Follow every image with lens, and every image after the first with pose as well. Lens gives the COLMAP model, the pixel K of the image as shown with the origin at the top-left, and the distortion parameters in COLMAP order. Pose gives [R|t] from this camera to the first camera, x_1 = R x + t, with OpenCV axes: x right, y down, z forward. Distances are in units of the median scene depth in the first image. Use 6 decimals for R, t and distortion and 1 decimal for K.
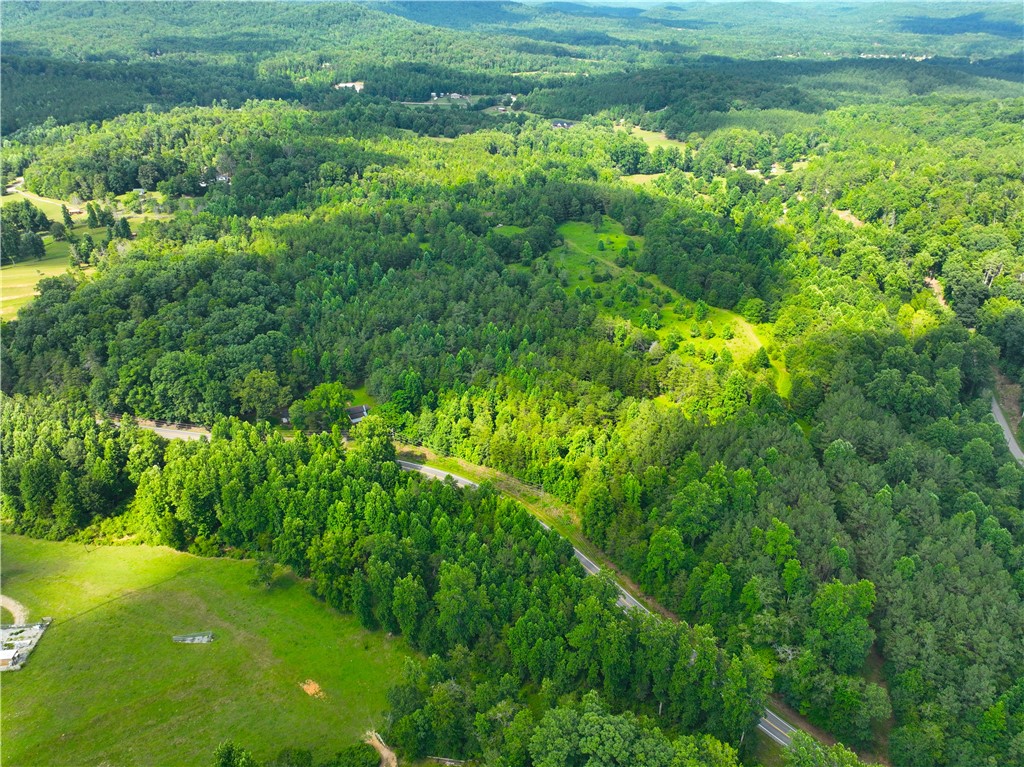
lens RADIAL K [[740.7, 0, 517.7], [0, 740.7, 388.7], [0, 0, 1]] dist [-0.002650, 0.018342]
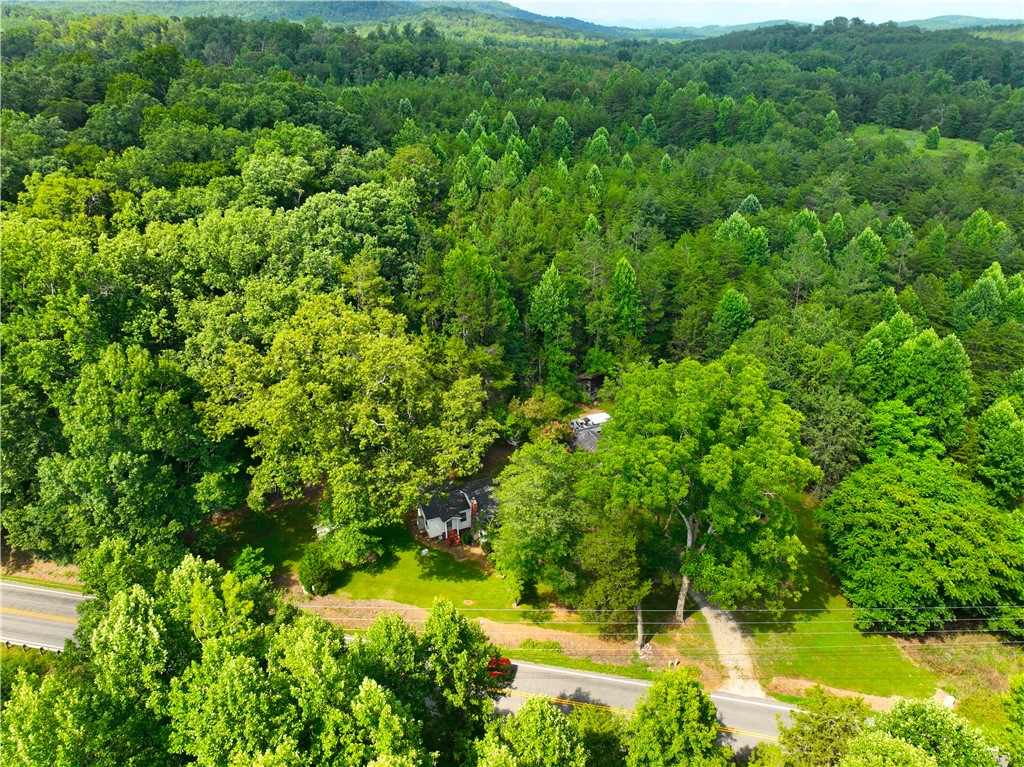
lens RADIAL K [[740.7, 0, 520.3], [0, 740.7, 384.5], [0, 0, 1]] dist [-0.002650, 0.018342]
pose [[0.999974, -0.002001, 0.006949, -0.297537], [0.002344, 0.998762, -0.049681, 0.009524], [-0.006841, 0.049696, 0.998741, 0.785277]]
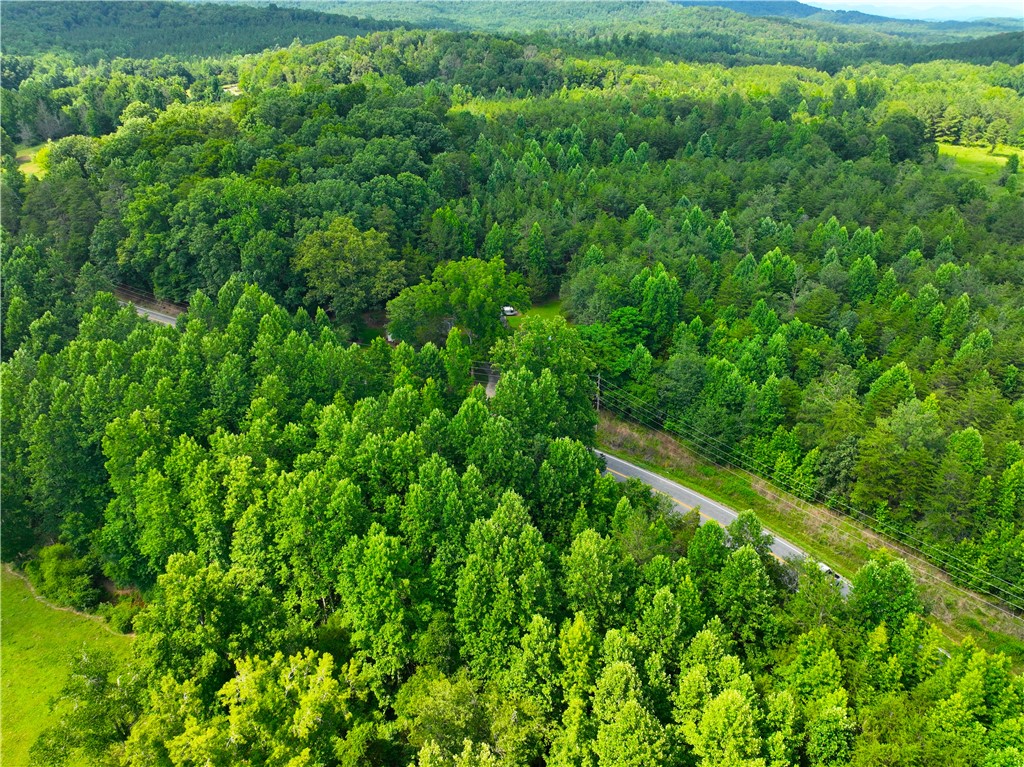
lens RADIAL K [[740.7, 0, 517.3], [0, 740.7, 380.5], [0, 0, 1]] dist [-0.002650, 0.018342]
pose [[0.943320, 0.147004, -0.297551, -0.085085], [-0.159783, 0.986970, -0.018947, 0.069919], [0.290888, 0.065416, 0.954518, 0.569853]]
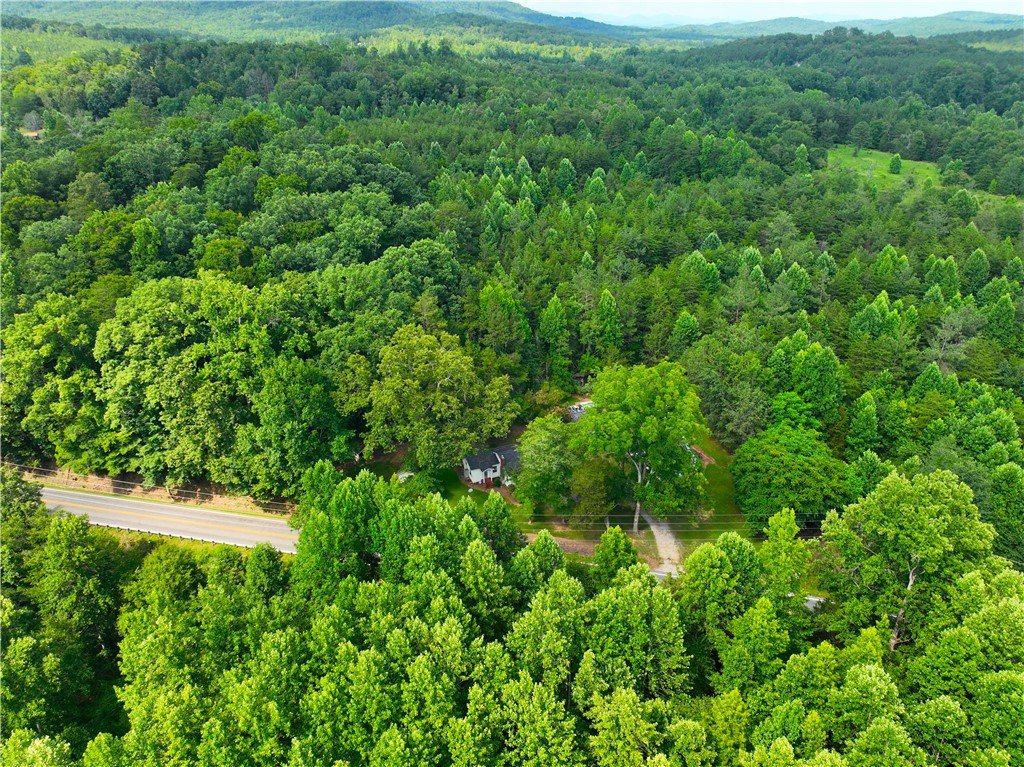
lens RADIAL K [[740.7, 0, 520.1], [0, 740.7, 384.8], [0, 0, 1]] dist [-0.002650, 0.018342]
pose [[0.999976, -0.001068, -0.006834, -0.299852], [0.000760, 0.998994, -0.044841, 0.015761], [0.006875, 0.044834, 0.998971, 0.664242]]
